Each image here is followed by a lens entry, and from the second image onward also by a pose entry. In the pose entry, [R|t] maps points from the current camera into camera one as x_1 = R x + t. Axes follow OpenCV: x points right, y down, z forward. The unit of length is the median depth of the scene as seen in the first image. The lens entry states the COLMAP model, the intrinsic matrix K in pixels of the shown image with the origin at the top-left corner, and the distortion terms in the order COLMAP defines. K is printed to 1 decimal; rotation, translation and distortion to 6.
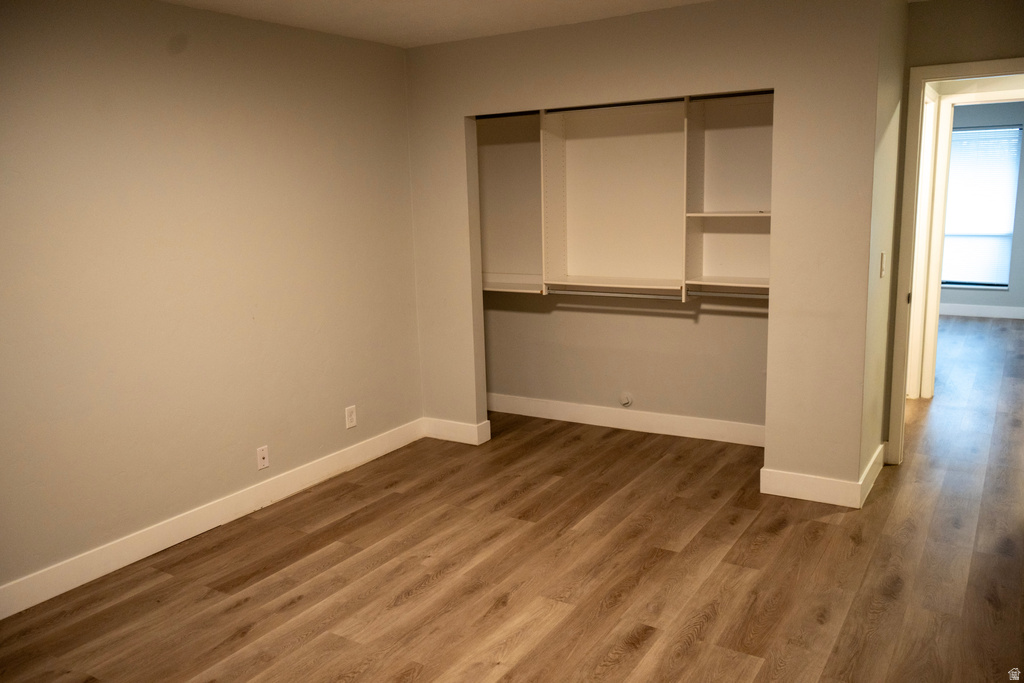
lens RADIAL K [[824.9, 0, 512.0], [0, 824.9, 341.5], [0, 0, 1]] dist [-0.007929, -0.001049]
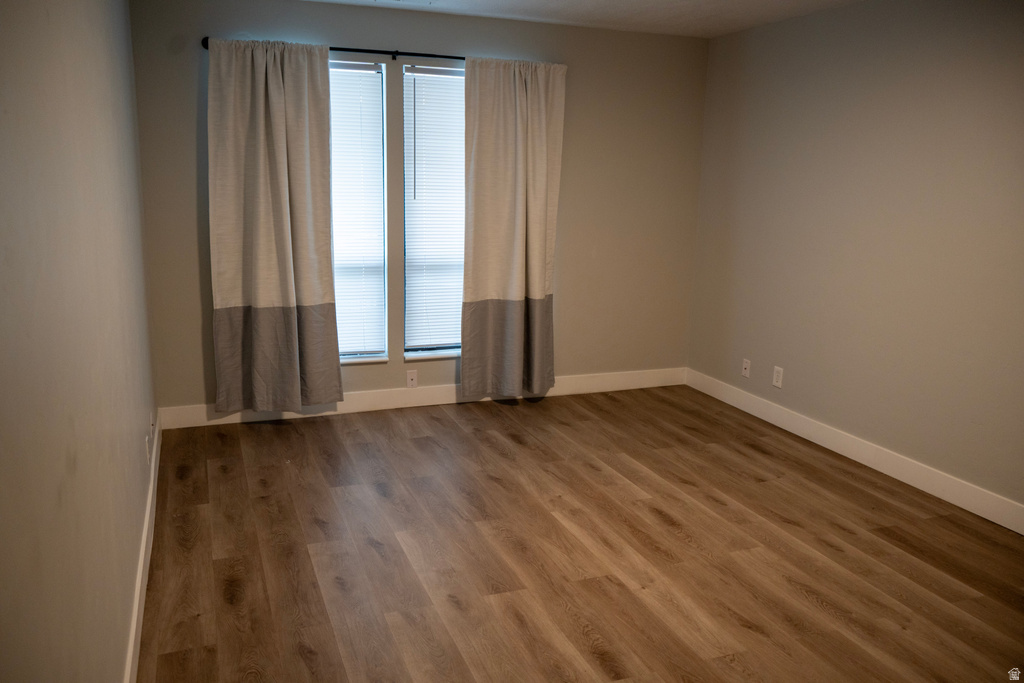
lens RADIAL K [[824.9, 0, 512.0], [0, 824.9, 341.5], [0, 0, 1]] dist [-0.007929, -0.001049]
pose [[-0.601941, 0.172576, -0.779670, 0.809493], [-0.154962, 0.932563, 0.326056, -0.224838], [0.783361, 0.317086, -0.534605, 1.225363]]
